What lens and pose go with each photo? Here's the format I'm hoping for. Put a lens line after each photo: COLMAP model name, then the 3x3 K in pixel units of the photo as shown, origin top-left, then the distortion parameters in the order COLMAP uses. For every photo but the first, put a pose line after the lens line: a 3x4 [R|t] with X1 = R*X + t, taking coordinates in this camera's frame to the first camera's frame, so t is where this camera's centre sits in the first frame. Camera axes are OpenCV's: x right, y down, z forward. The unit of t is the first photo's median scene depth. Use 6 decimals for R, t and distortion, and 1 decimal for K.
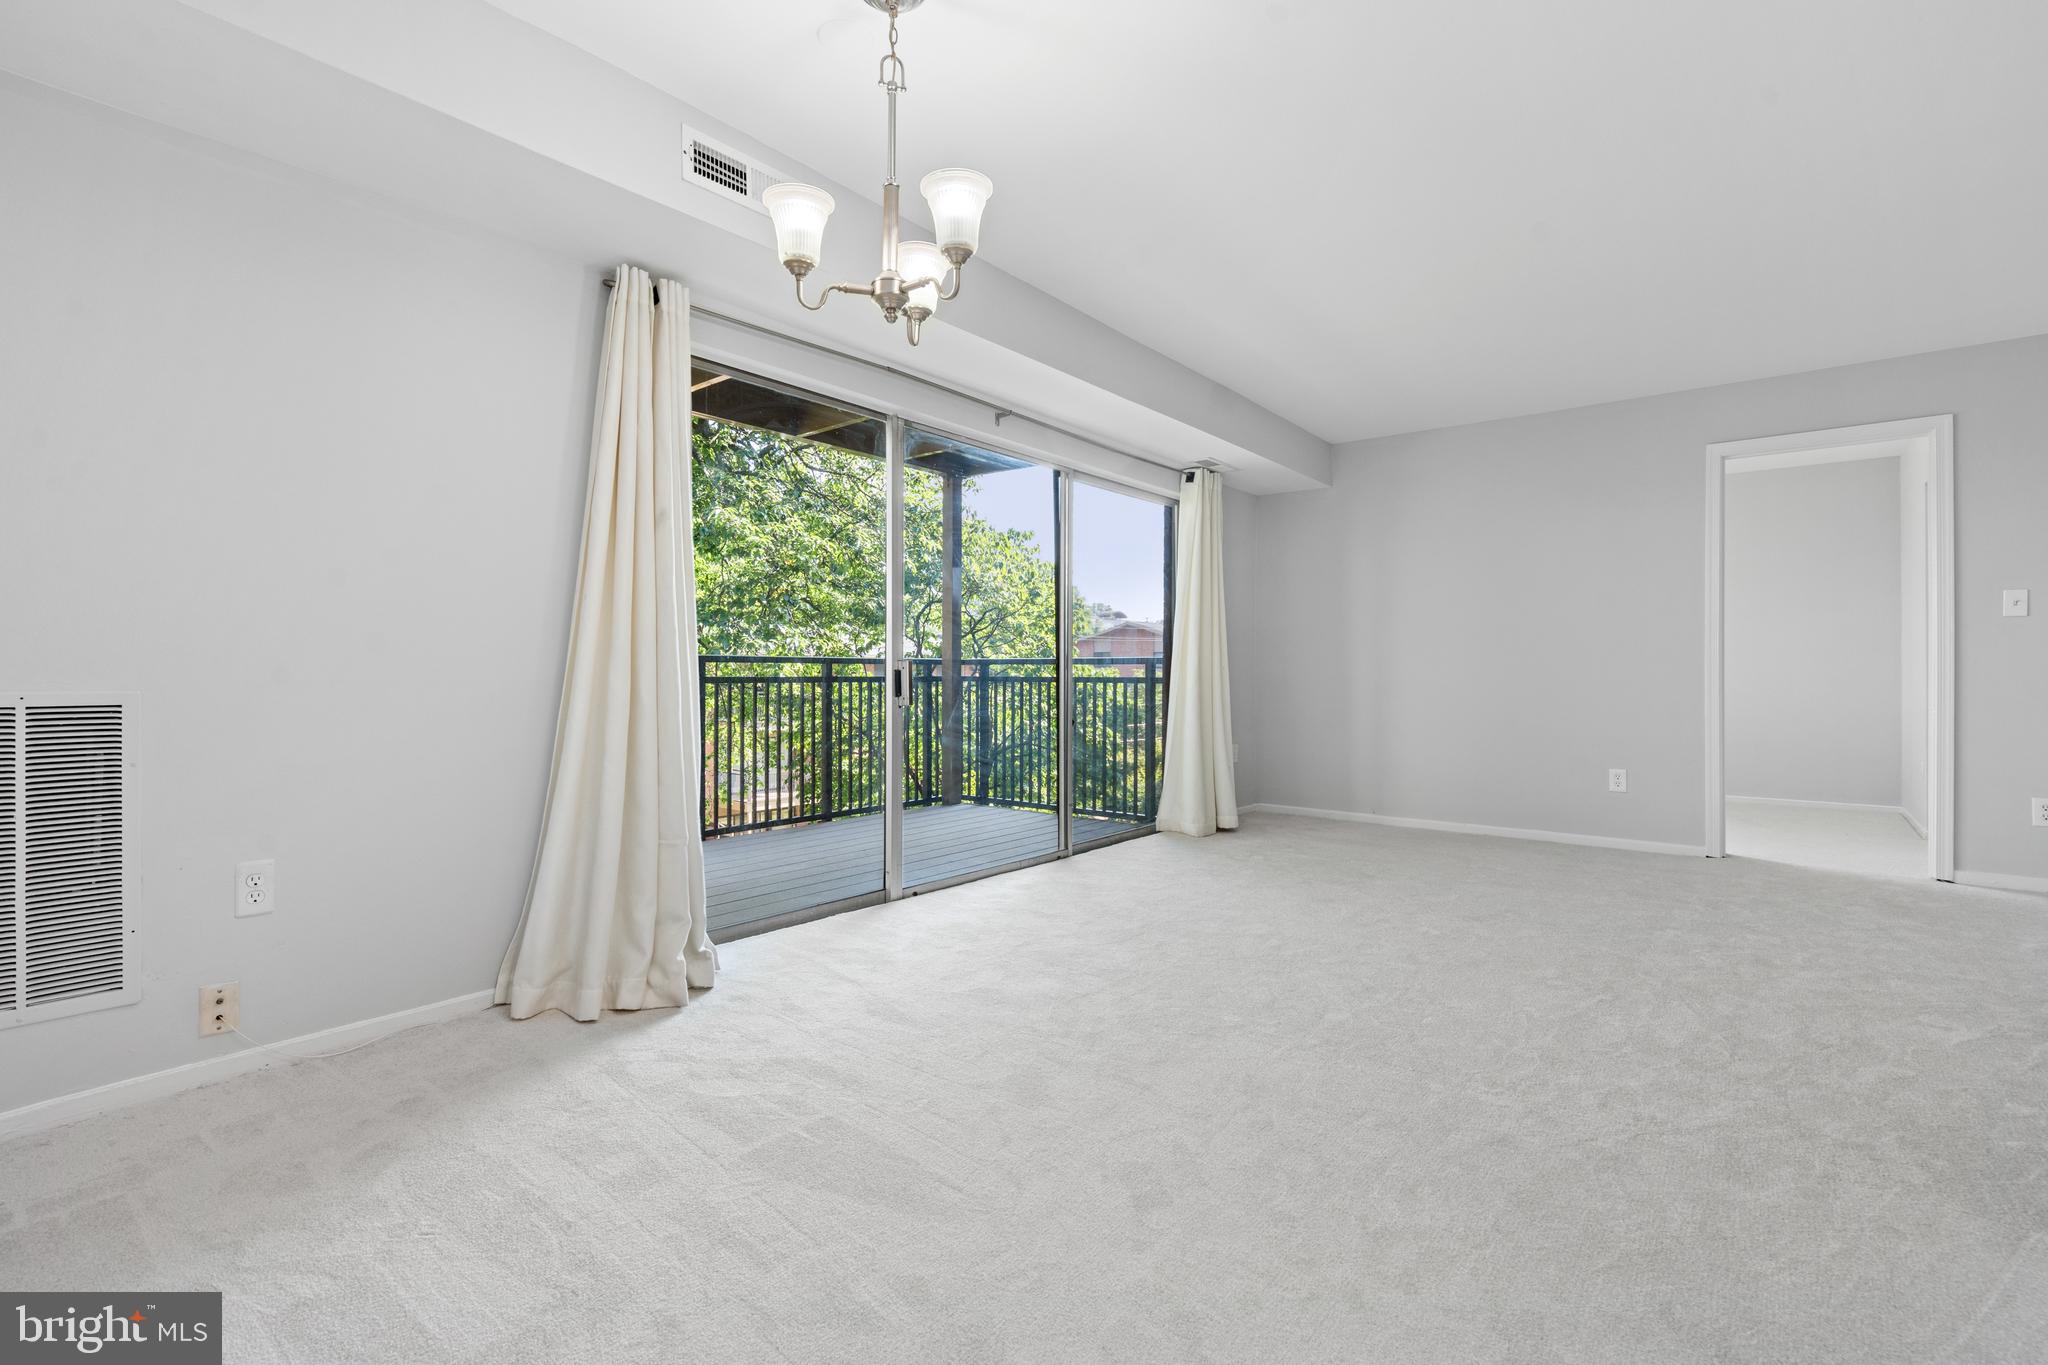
lens RADIAL K [[932.7, 0, 1024.1], [0, 932.7, 676.6], [0, 0, 1]] dist [-0.014881, 0.007708]
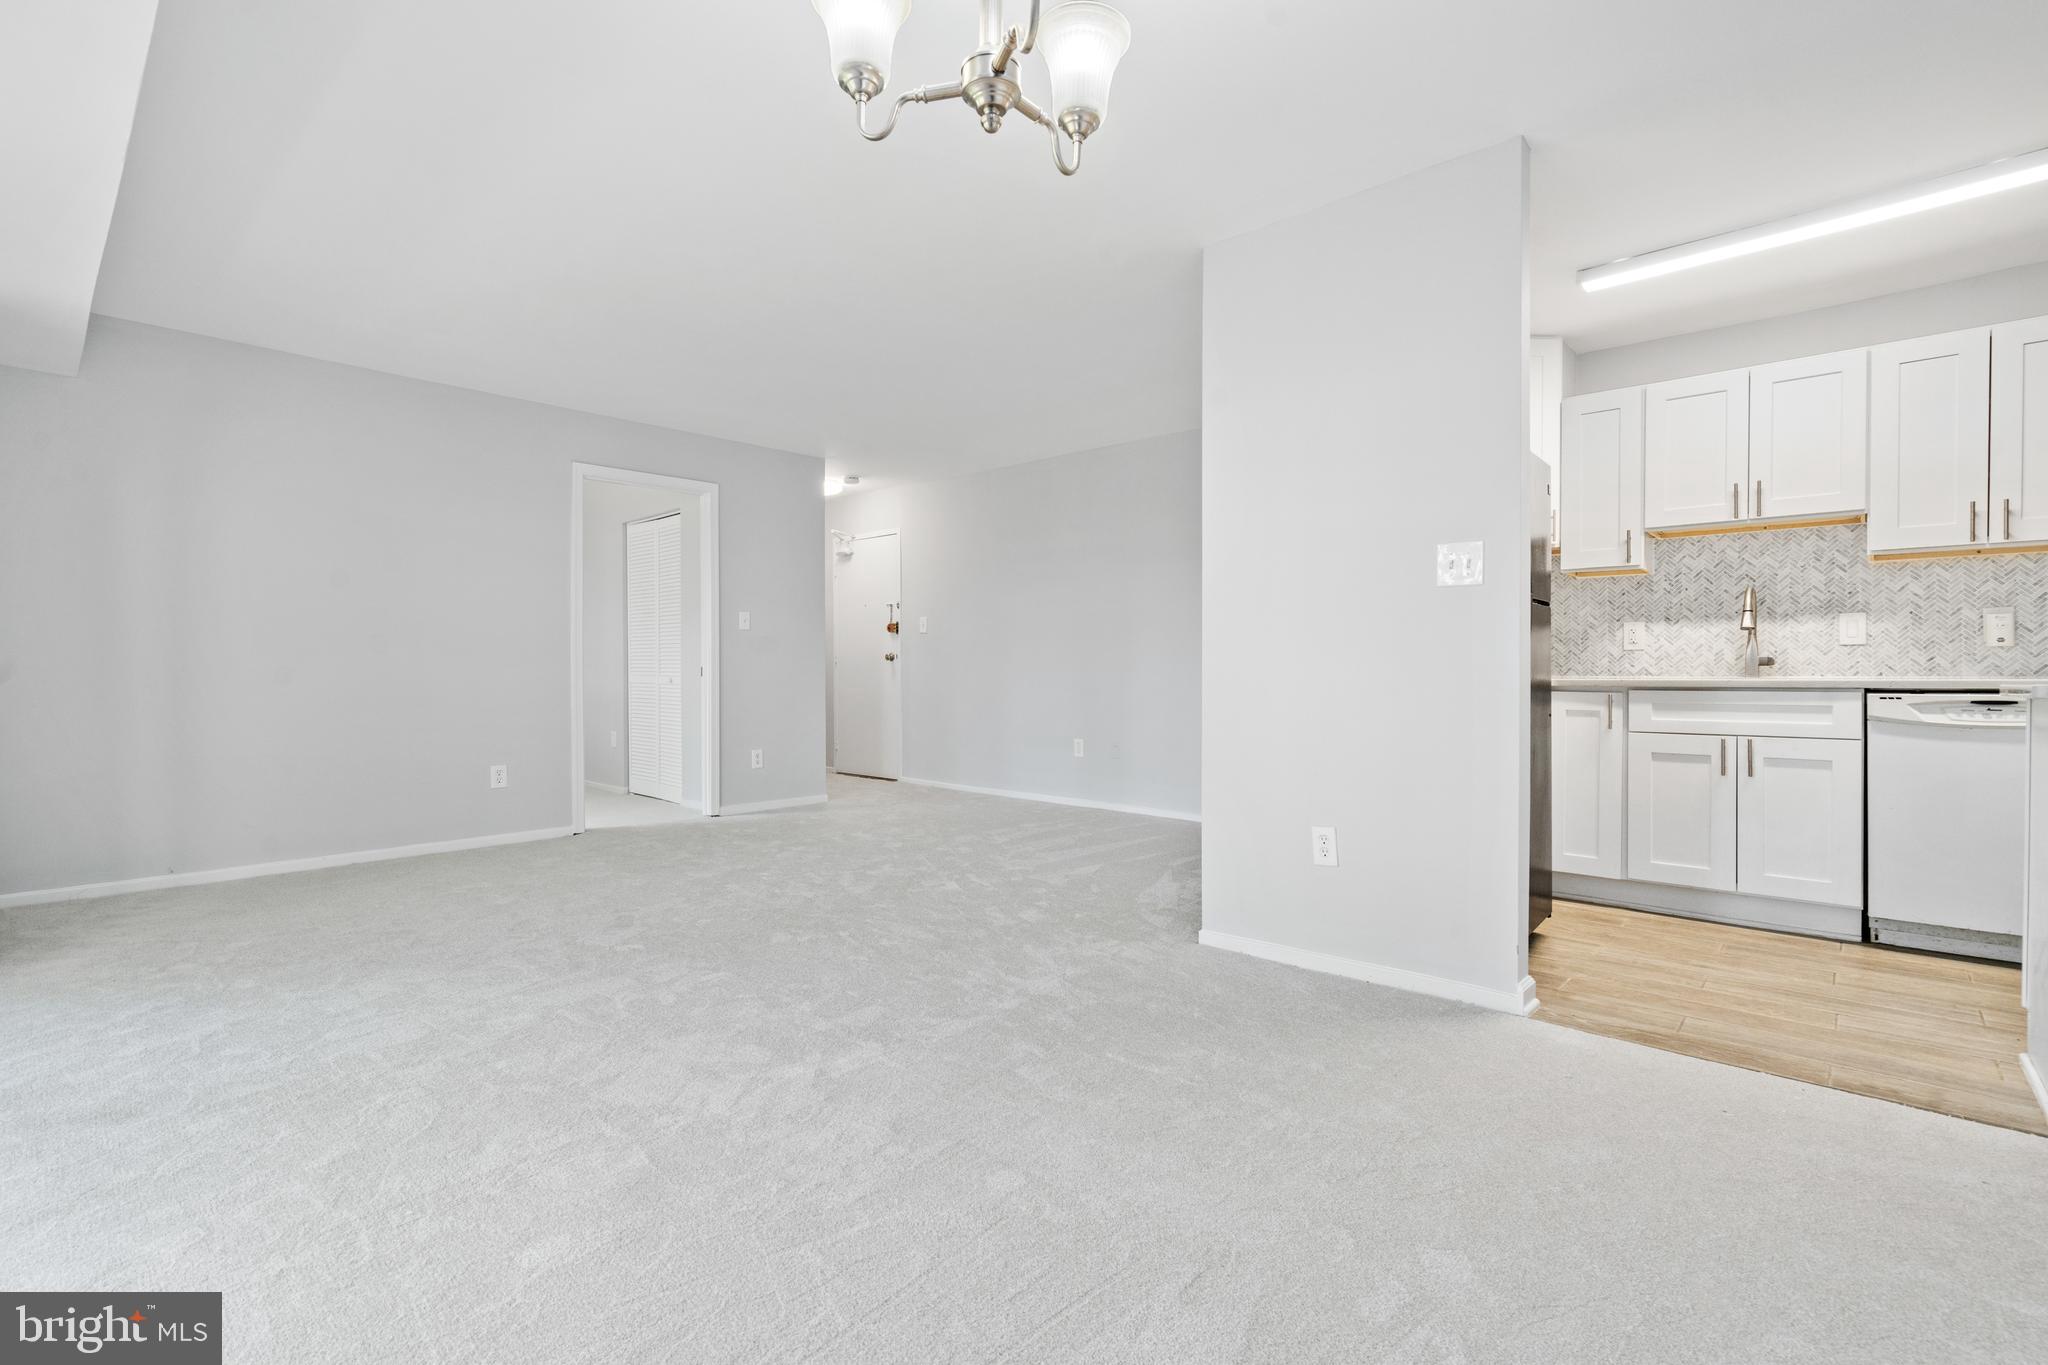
lens RADIAL K [[932.7, 0, 1022.1], [0, 932.7, 672.3], [0, 0, 1]] dist [-0.014881, 0.007708]
pose [[0.050975, -0.010010, 0.998650, -0.298415], [0.006916, 0.999929, 0.009670, -0.005522], [-0.998676, 0.006414, 0.051041, 0.353912]]
